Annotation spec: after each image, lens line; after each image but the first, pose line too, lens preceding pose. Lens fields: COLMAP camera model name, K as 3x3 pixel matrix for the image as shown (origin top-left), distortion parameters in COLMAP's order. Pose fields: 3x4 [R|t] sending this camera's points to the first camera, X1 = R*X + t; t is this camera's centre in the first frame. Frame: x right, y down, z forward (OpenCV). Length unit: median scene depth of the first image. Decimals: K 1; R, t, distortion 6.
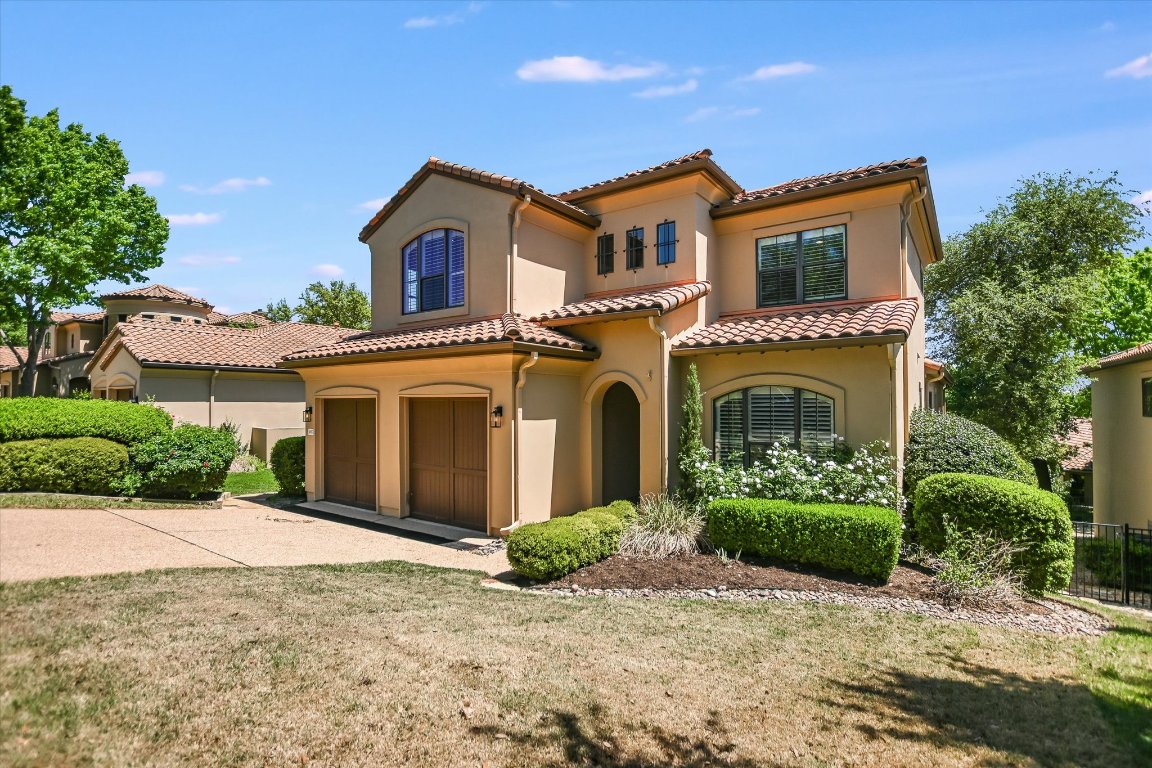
lens RADIAL K [[541.7, 0, 579.5], [0, 541.7, 389.2], [0, 0, 1]] dist [-0.006794, -0.000533]
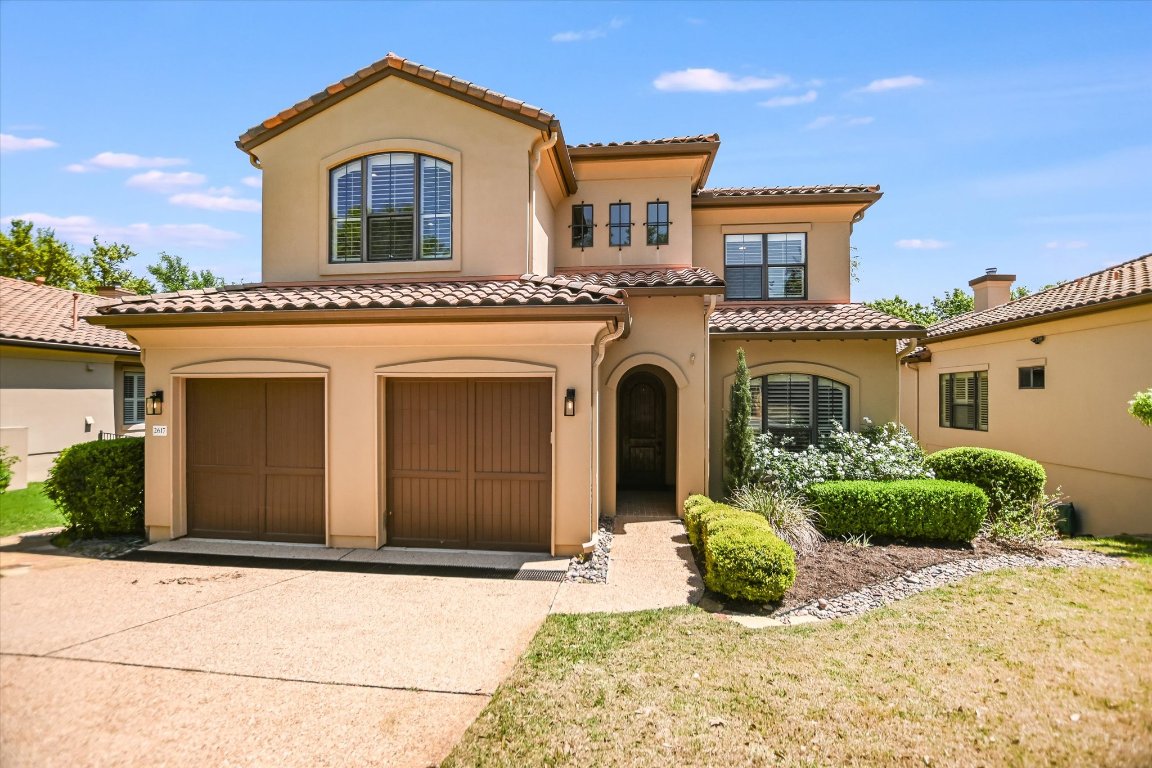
lens RADIAL K [[505.0, 0, 574.2], [0, 505.0, 392.5], [0, 0, 1]] dist [-0.021574, 0.000548]
pose [[0.874040, 0.010437, 0.485742, -0.423880], [-0.016447, 0.999832, 0.008112, 0.026262], [-0.485575, -0.015080, 0.874065, 0.308101]]
